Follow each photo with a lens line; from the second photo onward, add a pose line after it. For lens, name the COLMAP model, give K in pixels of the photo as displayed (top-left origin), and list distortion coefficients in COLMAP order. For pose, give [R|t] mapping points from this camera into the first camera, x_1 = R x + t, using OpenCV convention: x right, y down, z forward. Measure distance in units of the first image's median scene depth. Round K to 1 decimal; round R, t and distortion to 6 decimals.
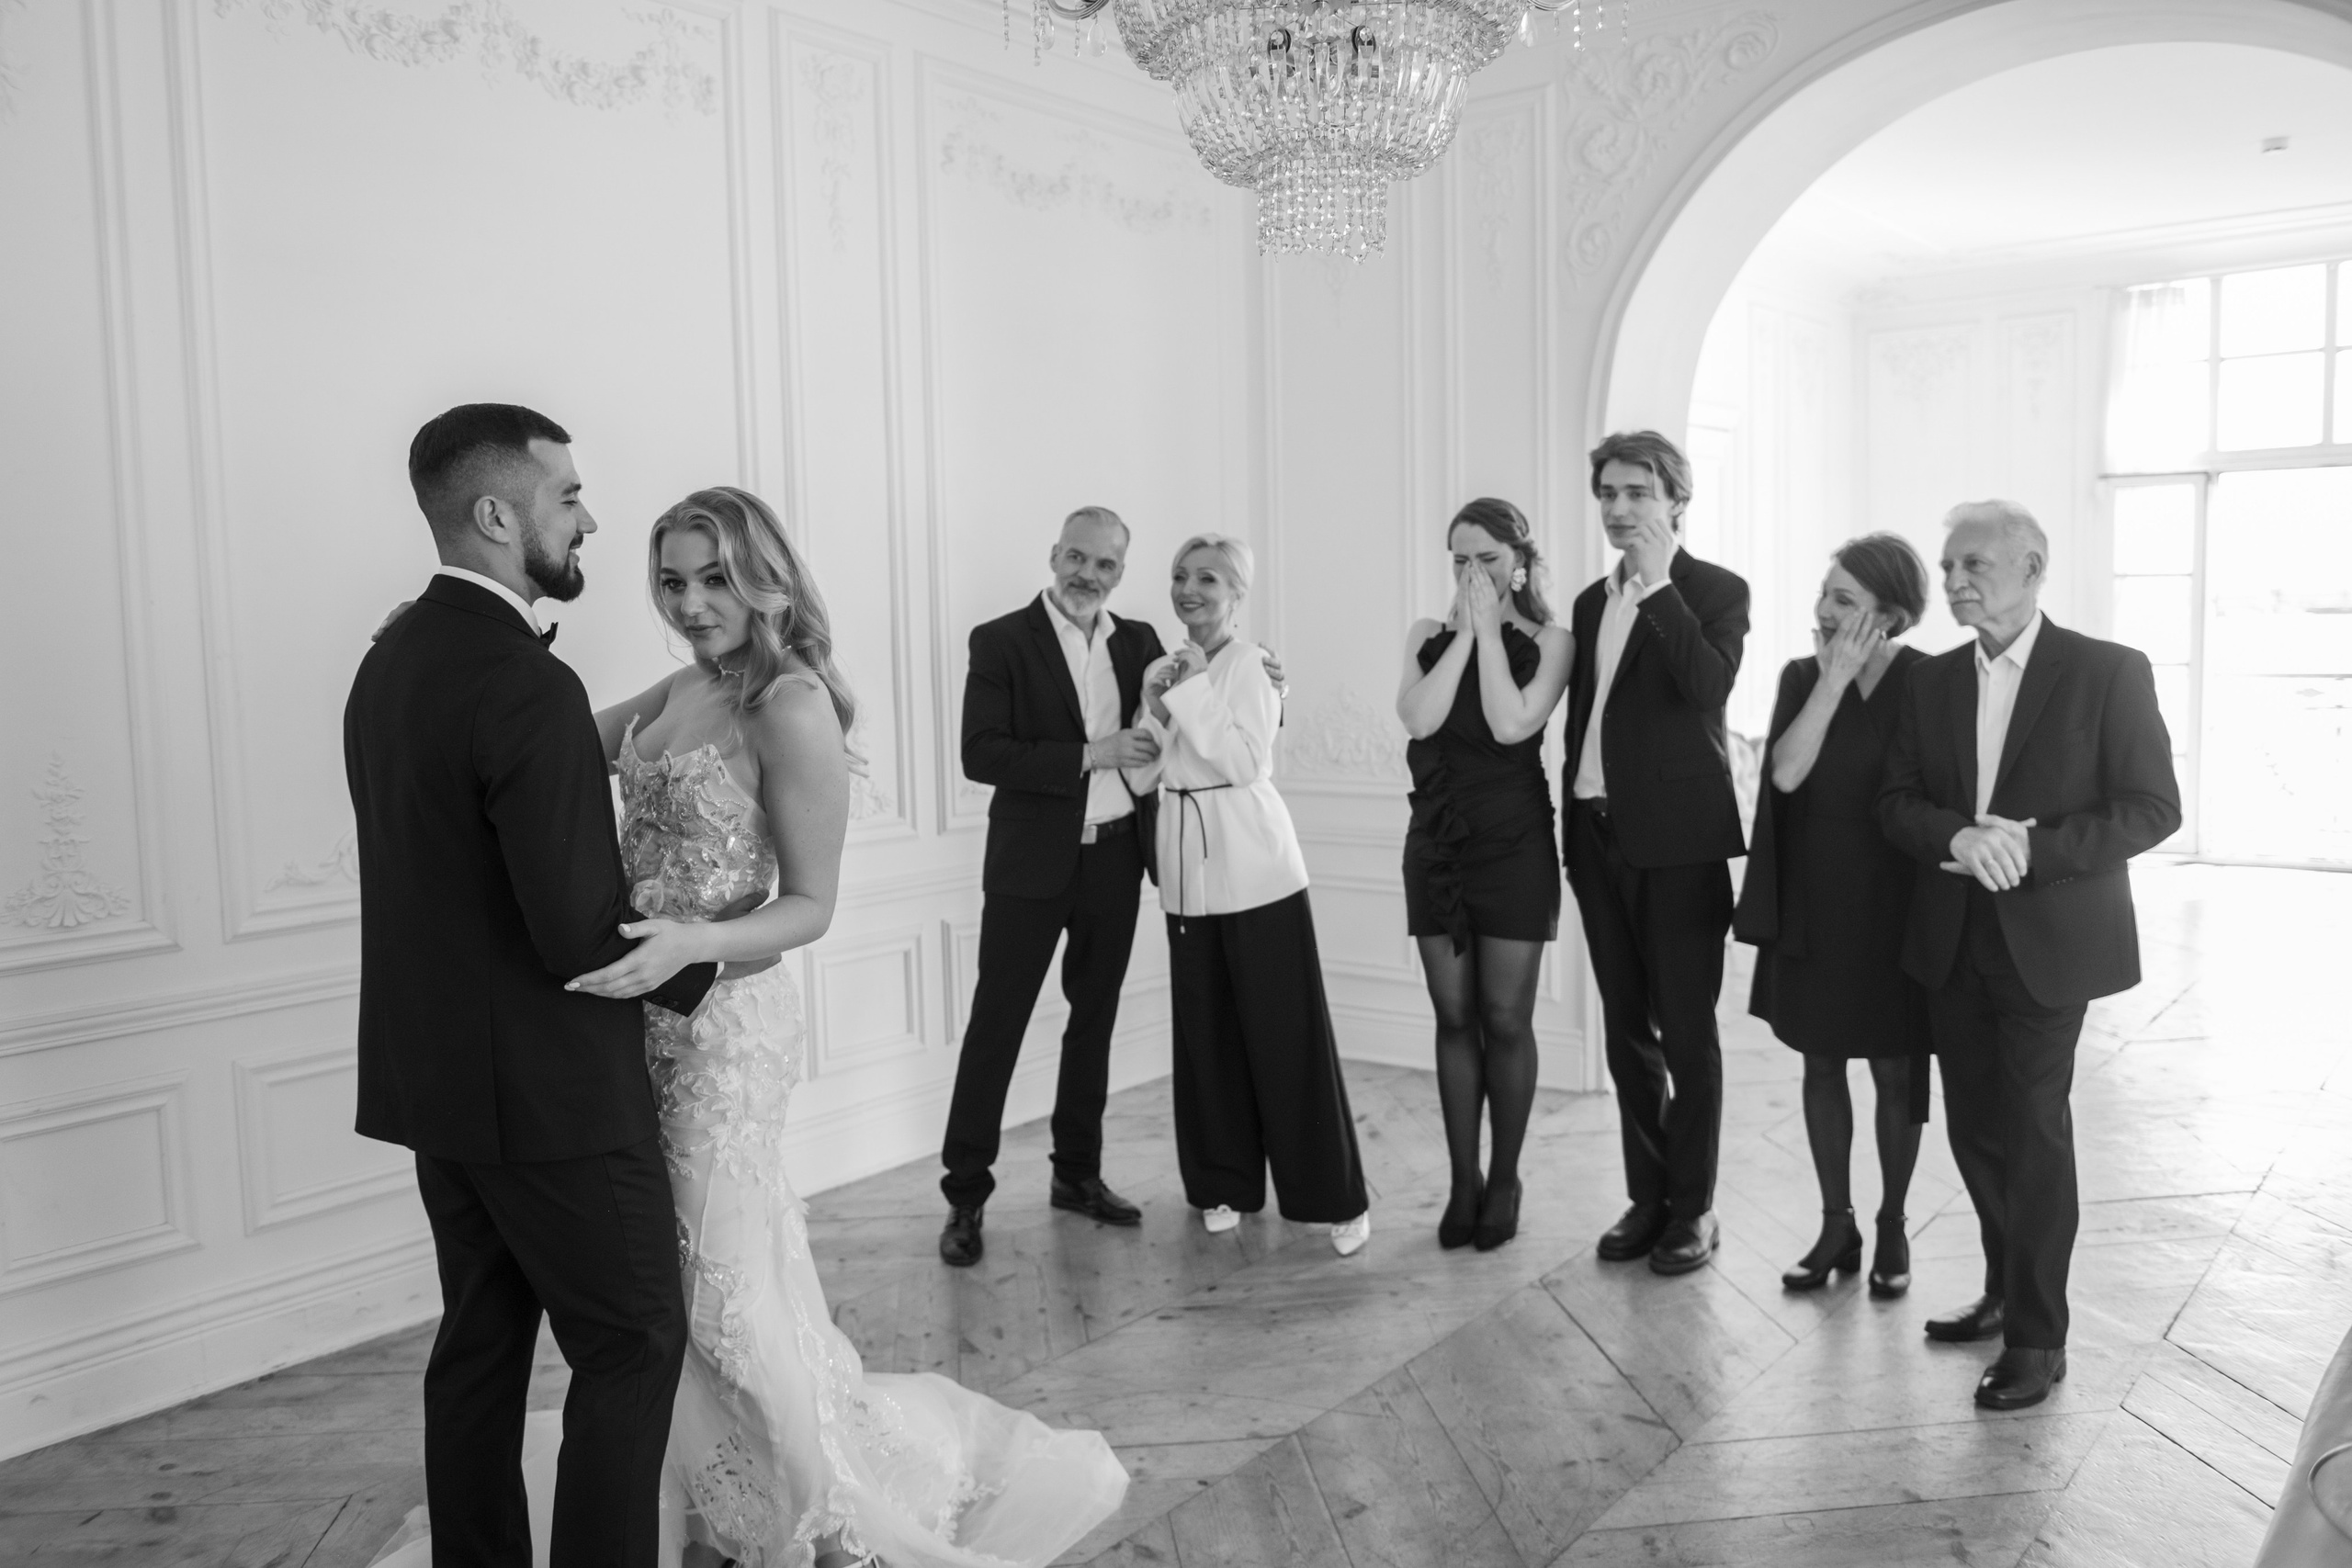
lens RADIAL K [[1915.9, 0, 1164.9], [0, 1915.9, 771.6], [0, 0, 1]] dist [0.013098, 0.003204]
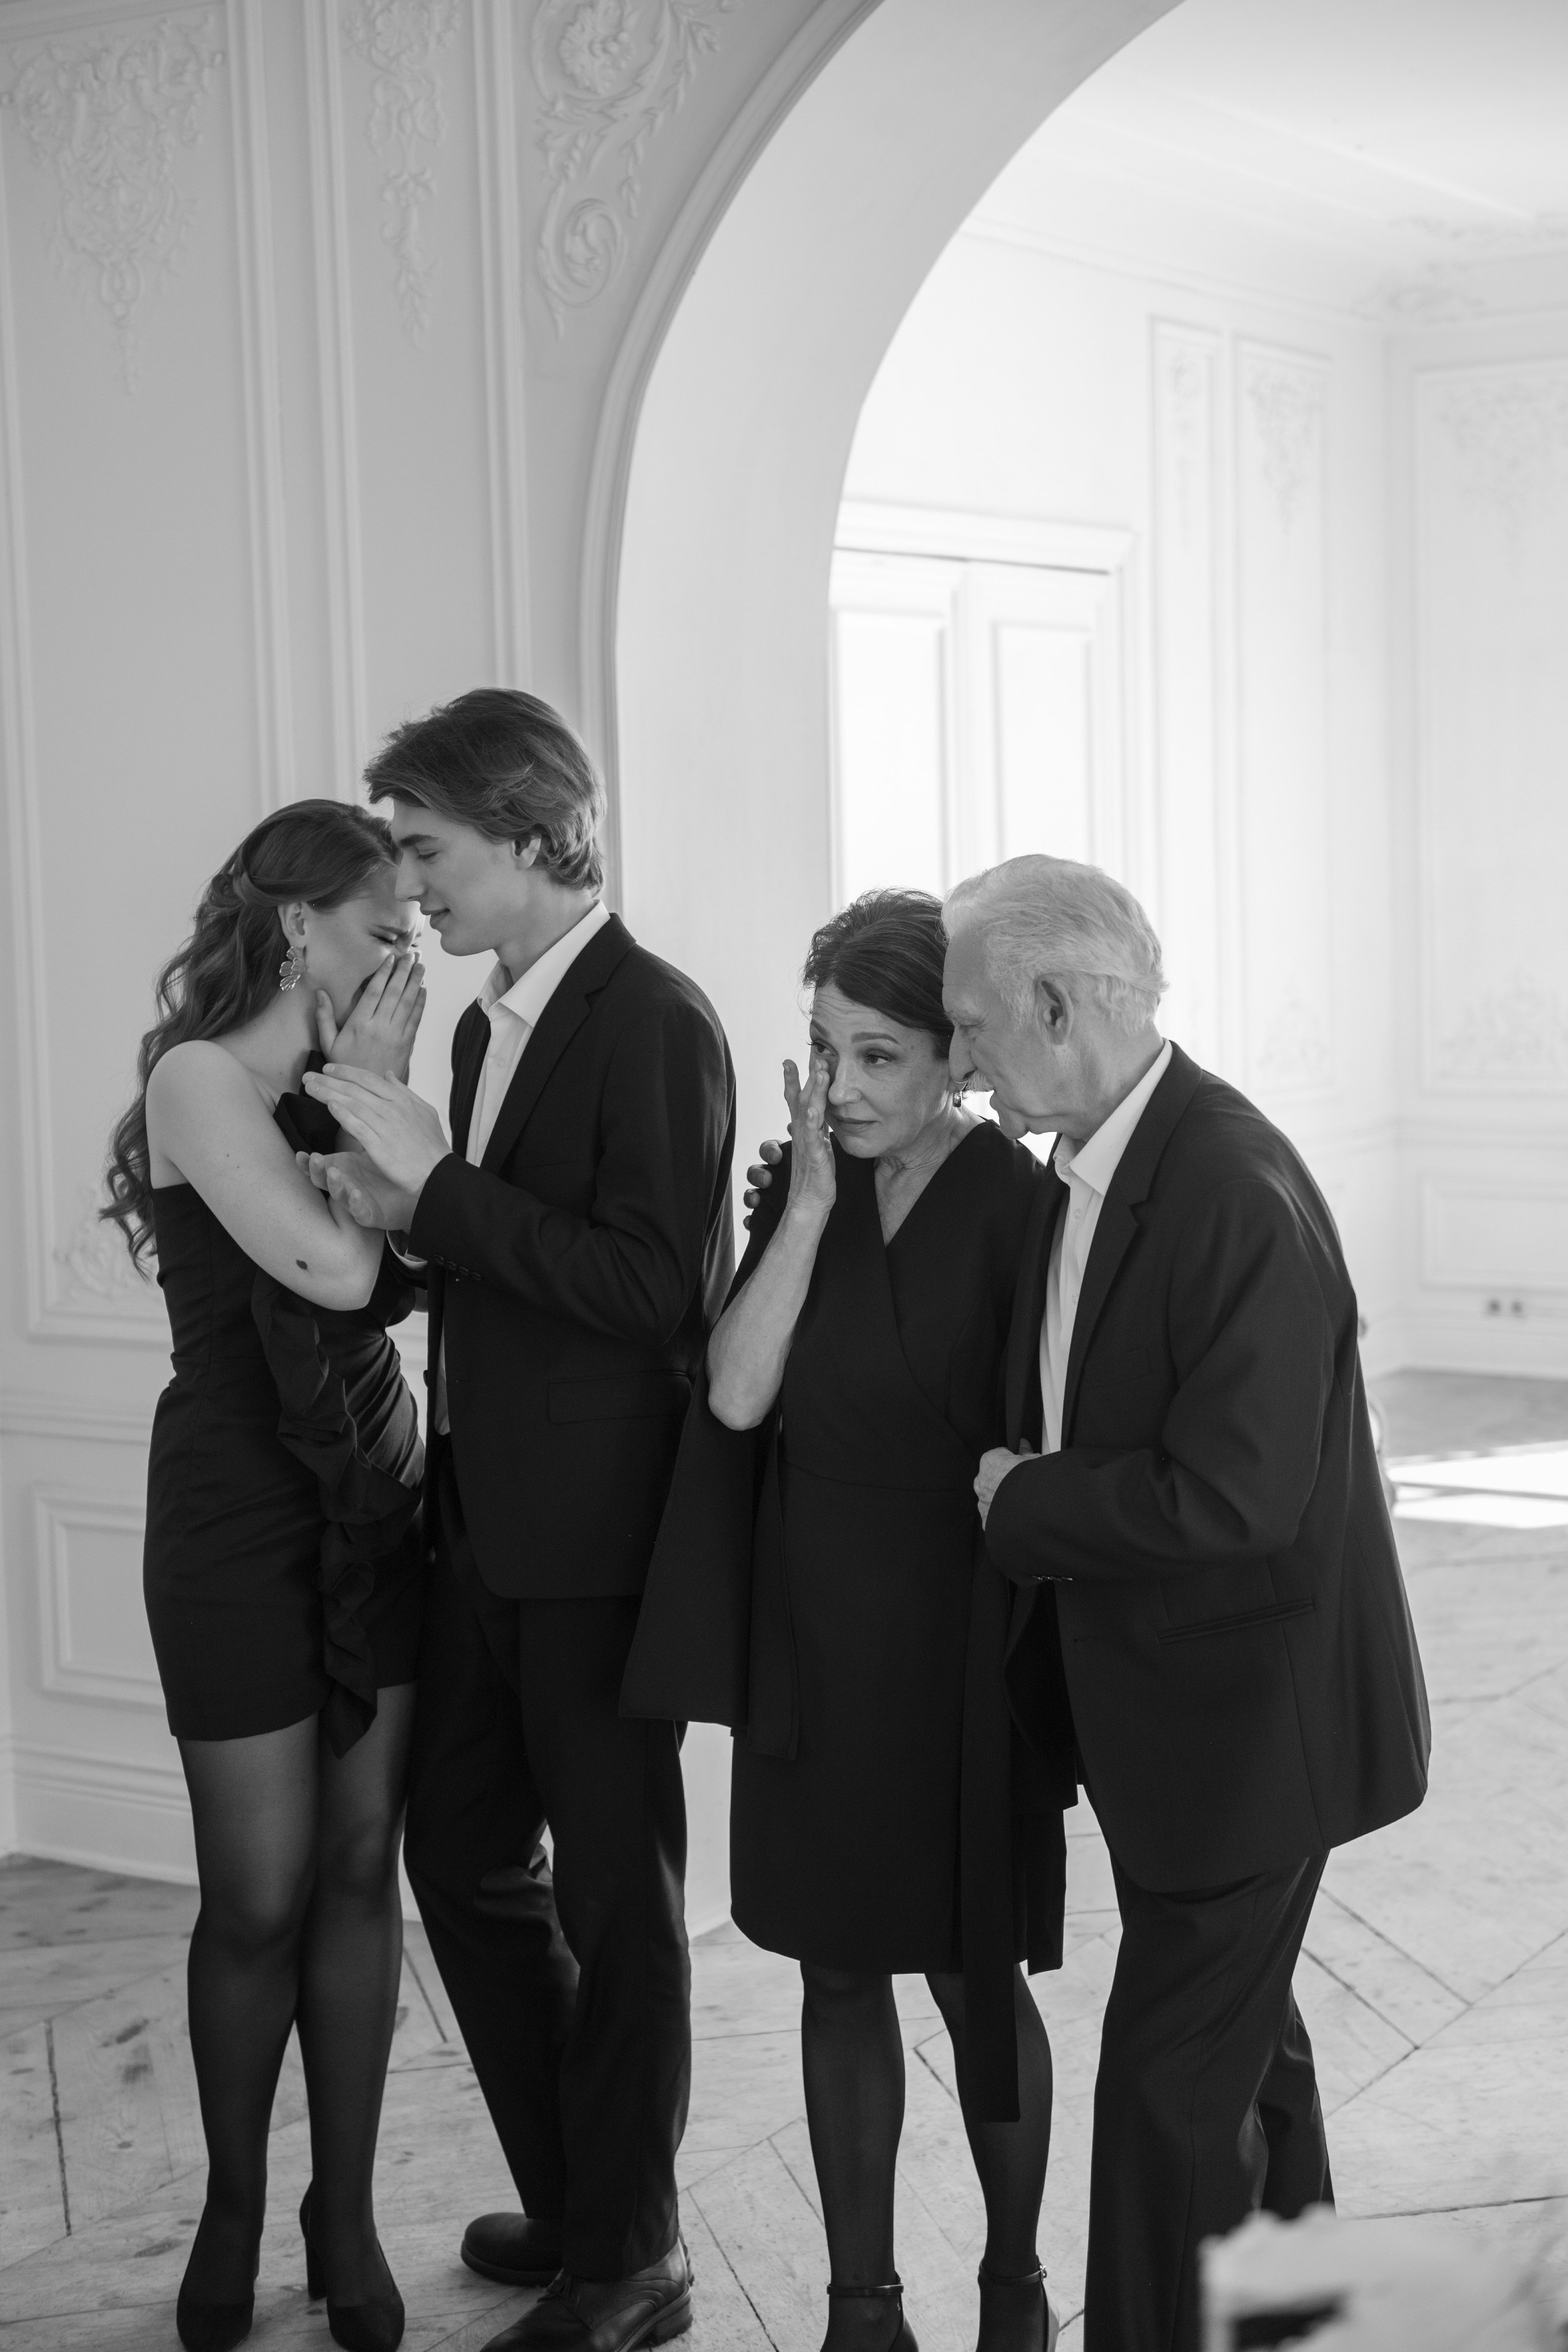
lens RADIAL K [[3578.8, 0, 795.2], [0, 3578.8, 1183.5], [0, 0, 1]] dist [0.123987, 0.000000]
pose [[0.996811, -0.007153, 0.079478, 0.263408], [0.005466, 0.999756, 0.021418, -0.070028], [-0.079612, -0.020915, 0.996606, 0.090679]]
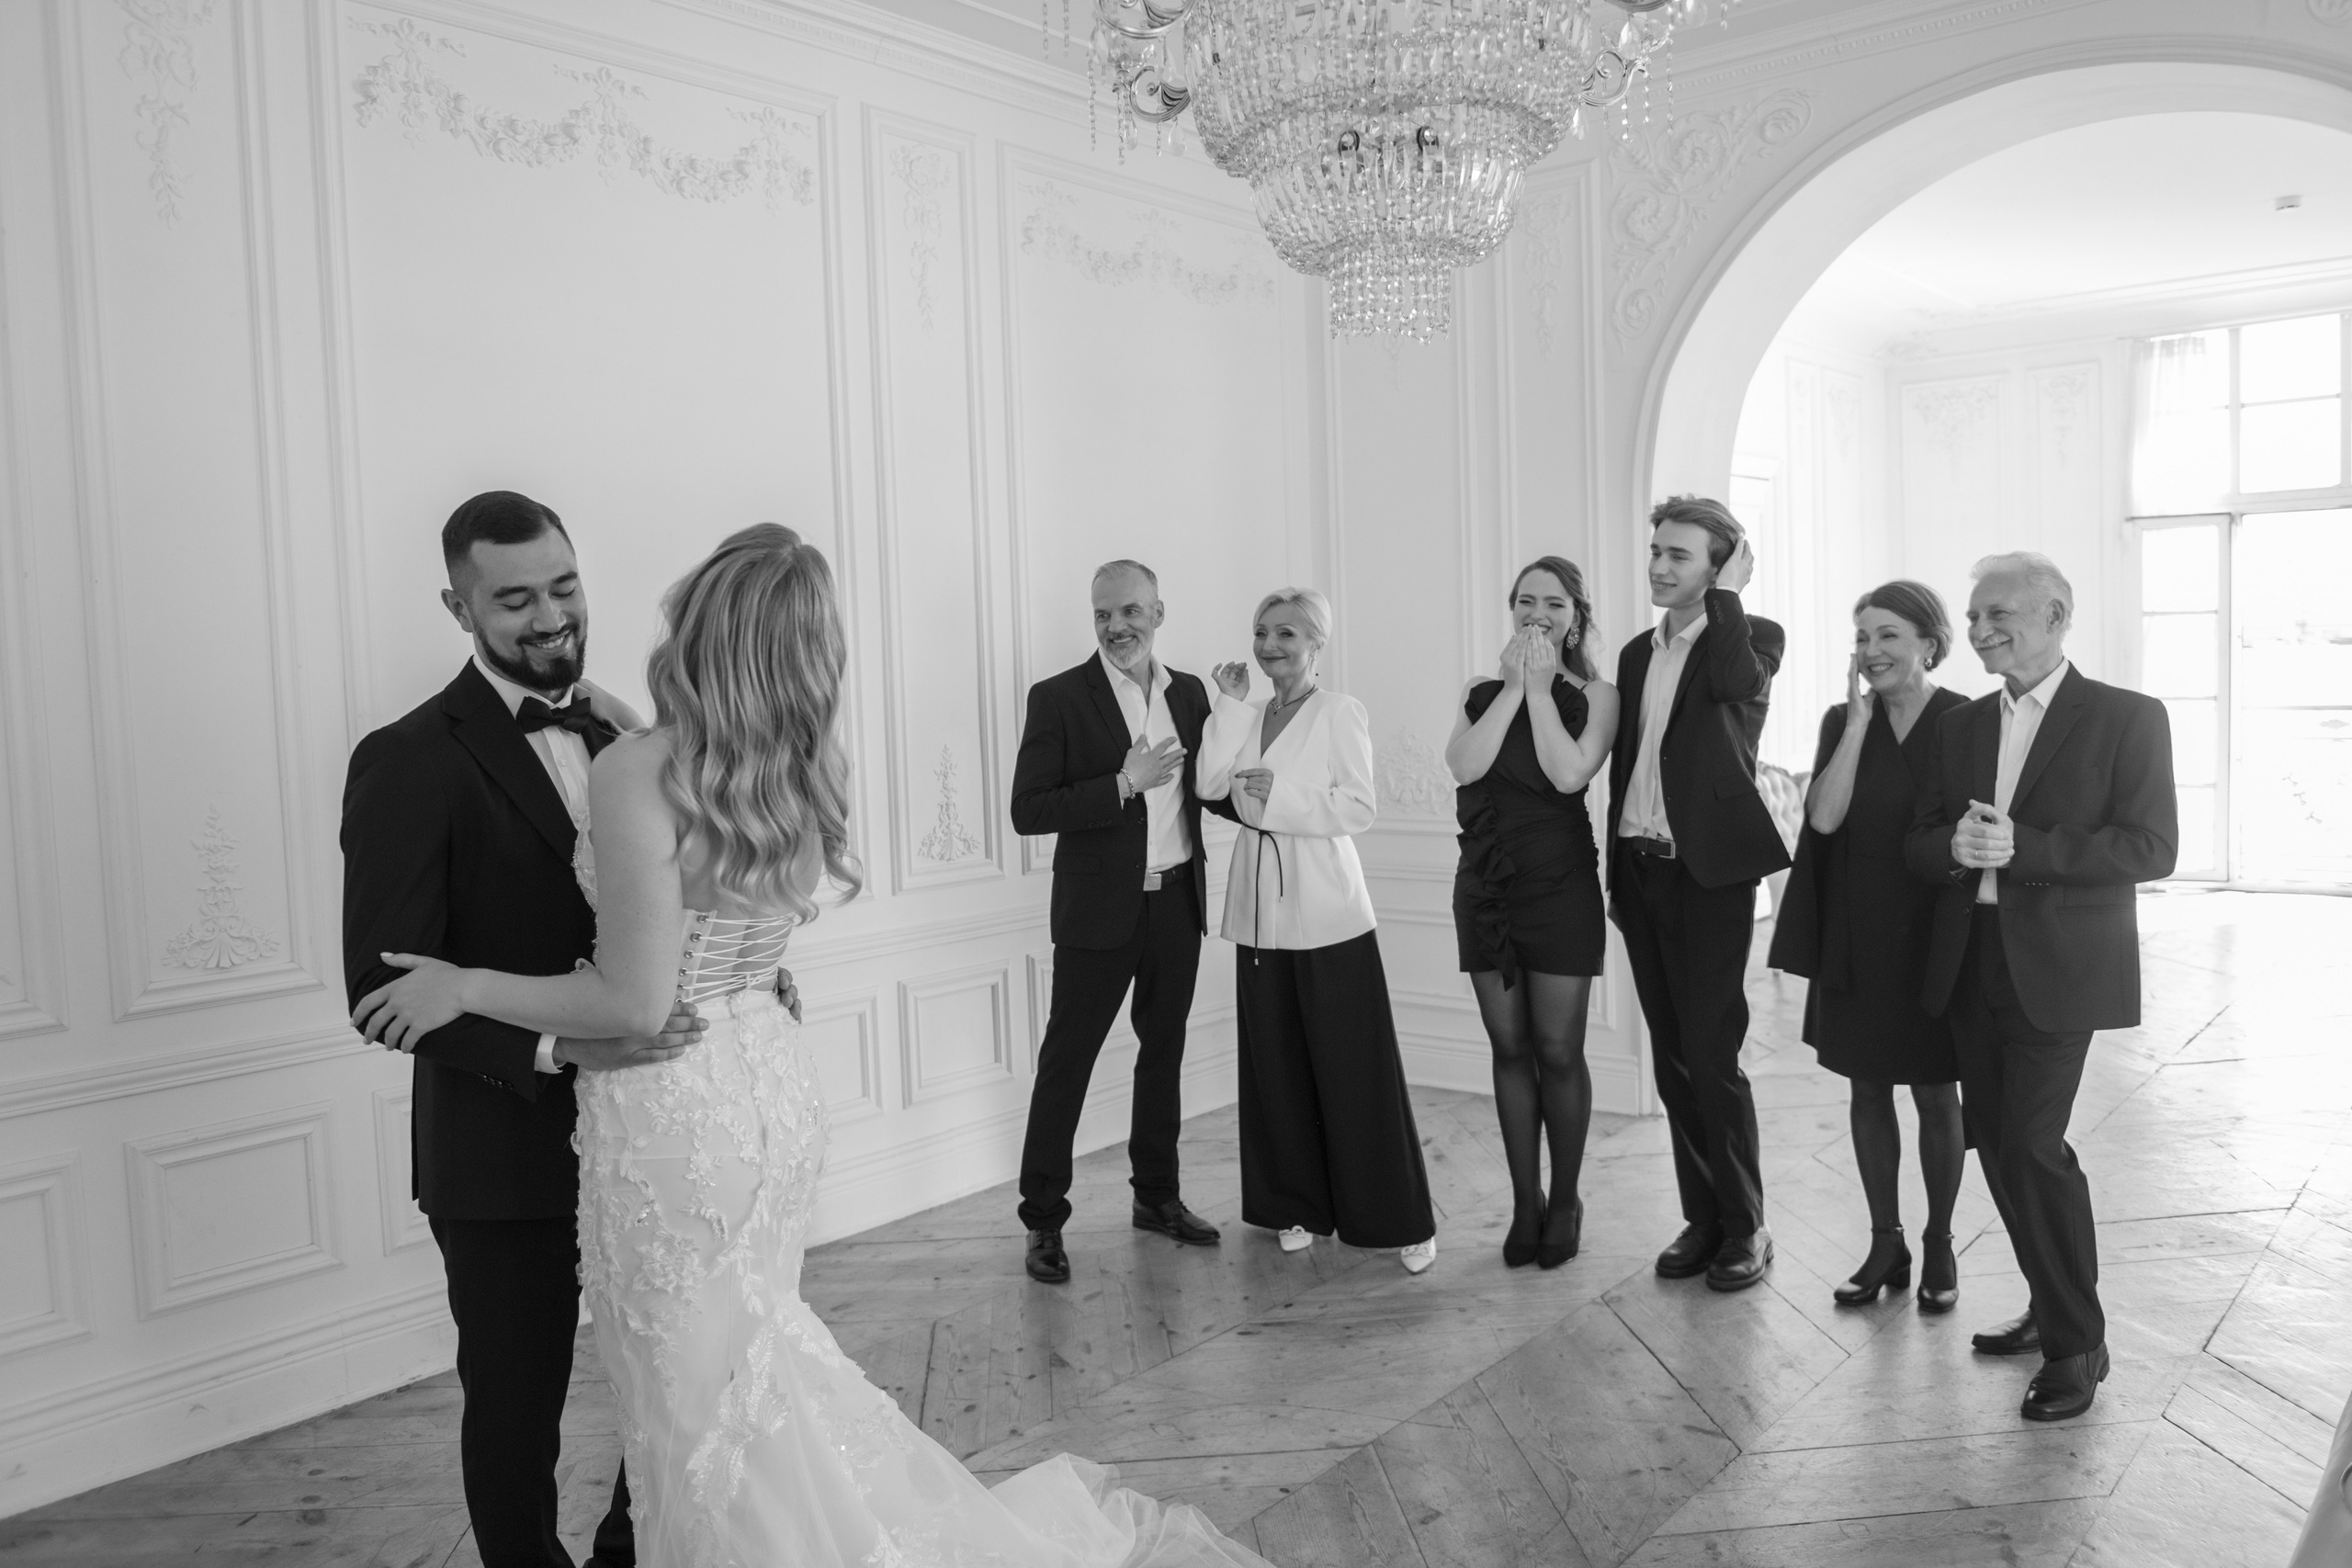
lens RADIAL K [[1839.5, 0, 1177.1], [0, 1839.5, 769.4], [0, 0, 1]] dist [0.002159, -0.001454]
pose [[0.999624, -0.008941, -0.025917, -0.007817], [0.008423, 0.999764, -0.020037, -0.004819], [0.026090, 0.019811, 0.999463, -0.016687]]
